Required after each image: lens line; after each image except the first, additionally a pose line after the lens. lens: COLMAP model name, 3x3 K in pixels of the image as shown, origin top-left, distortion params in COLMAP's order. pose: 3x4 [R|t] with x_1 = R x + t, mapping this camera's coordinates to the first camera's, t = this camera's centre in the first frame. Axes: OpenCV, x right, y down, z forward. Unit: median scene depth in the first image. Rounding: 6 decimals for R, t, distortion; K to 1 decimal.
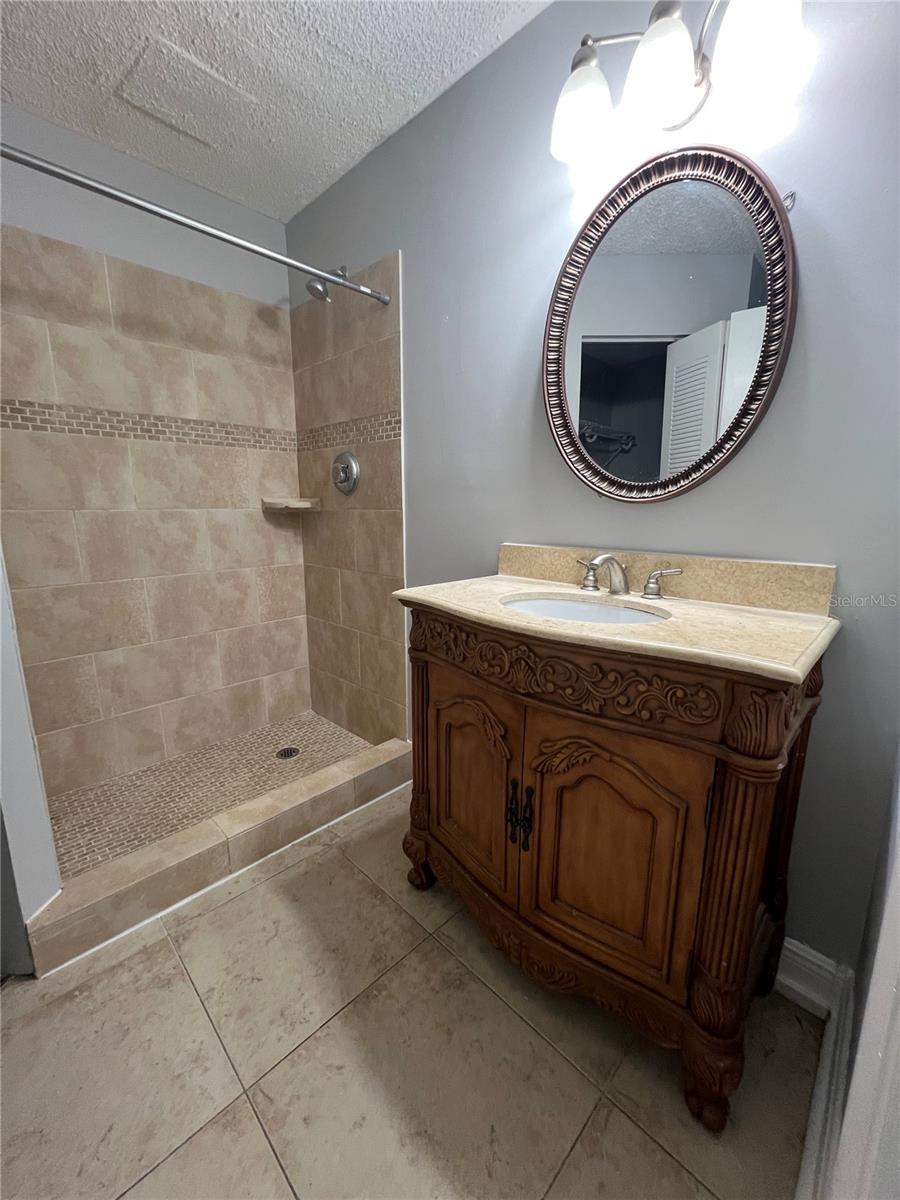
lens RADIAL K [[478.0, 0, 450.7], [0, 478.0, 601.2], [0, 0, 1]] dist [-0.001013, -0.000041]
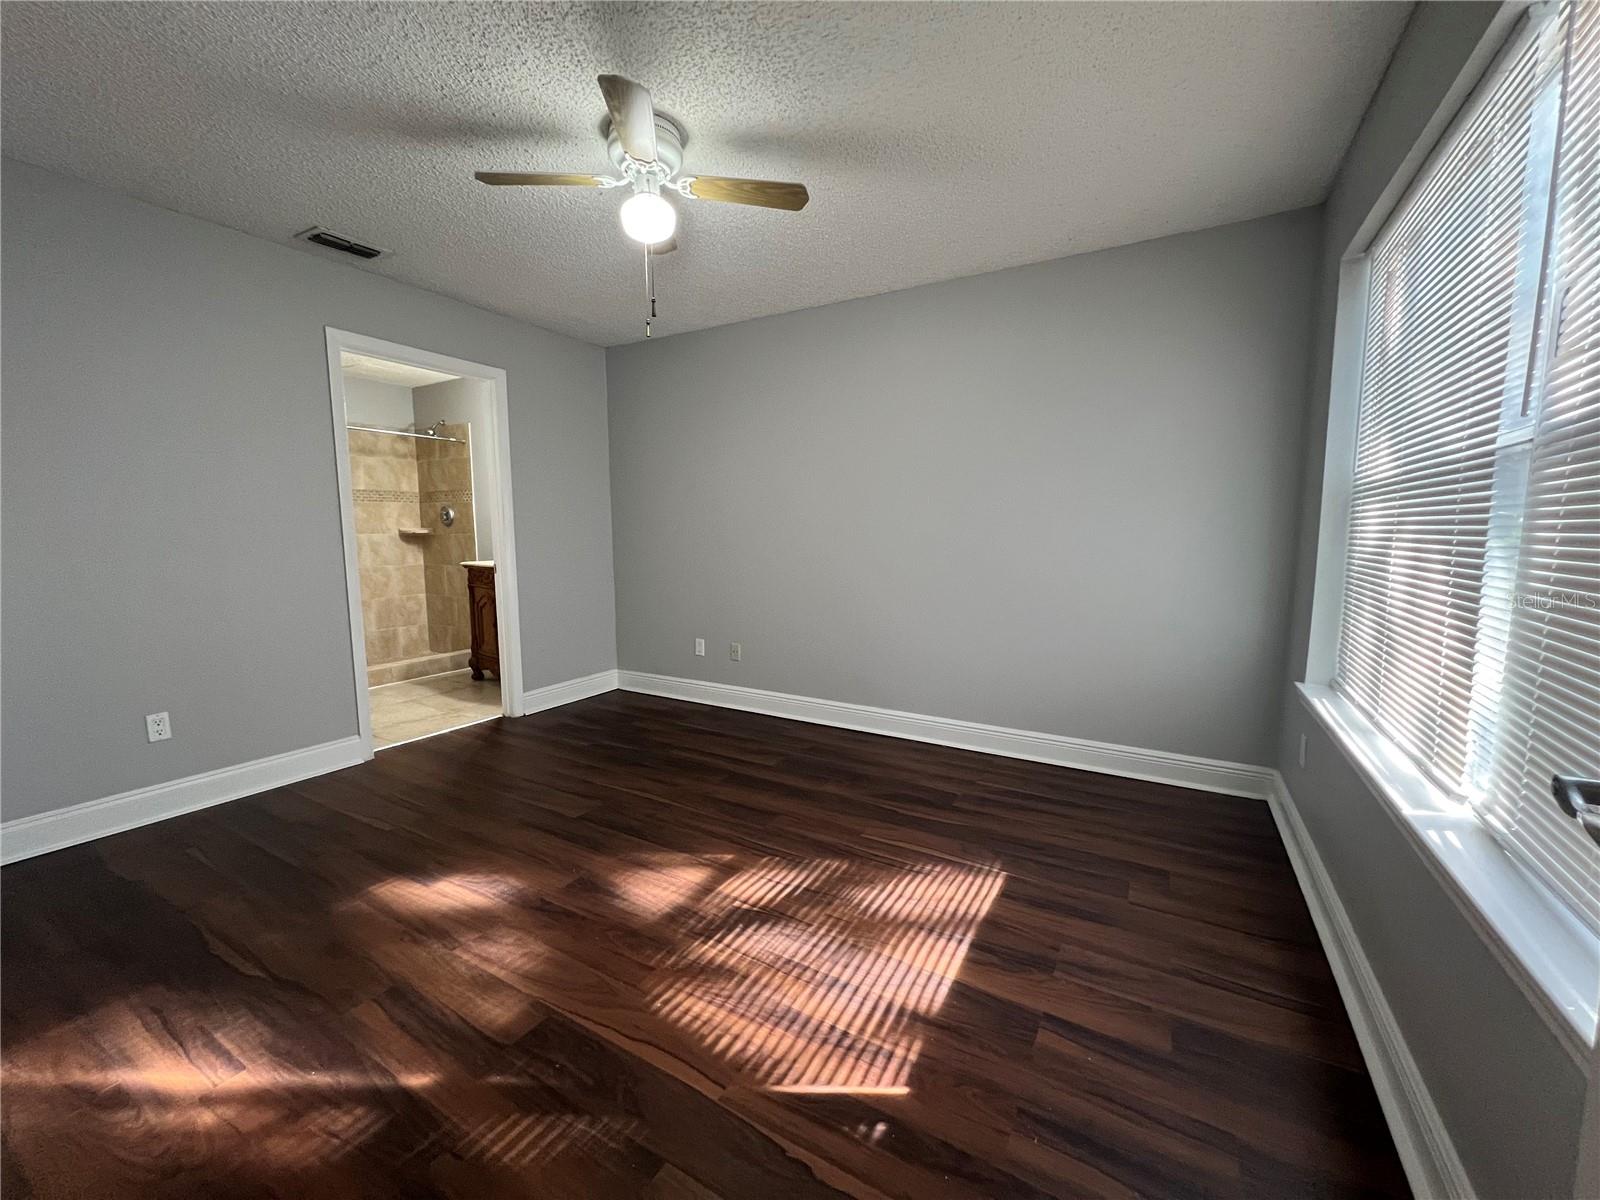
lens RADIAL K [[637.4, 0, 796.1], [0, 637.4, 603.4], [0, 0, 1]] dist [-0.001013, -0.000041]
pose [[0.971386, -0.032869, 0.235221, 0.524219], [0.050585, 0.996286, -0.069680, 0.333873], [-0.232057, 0.079585, 0.969441, -1.772228]]
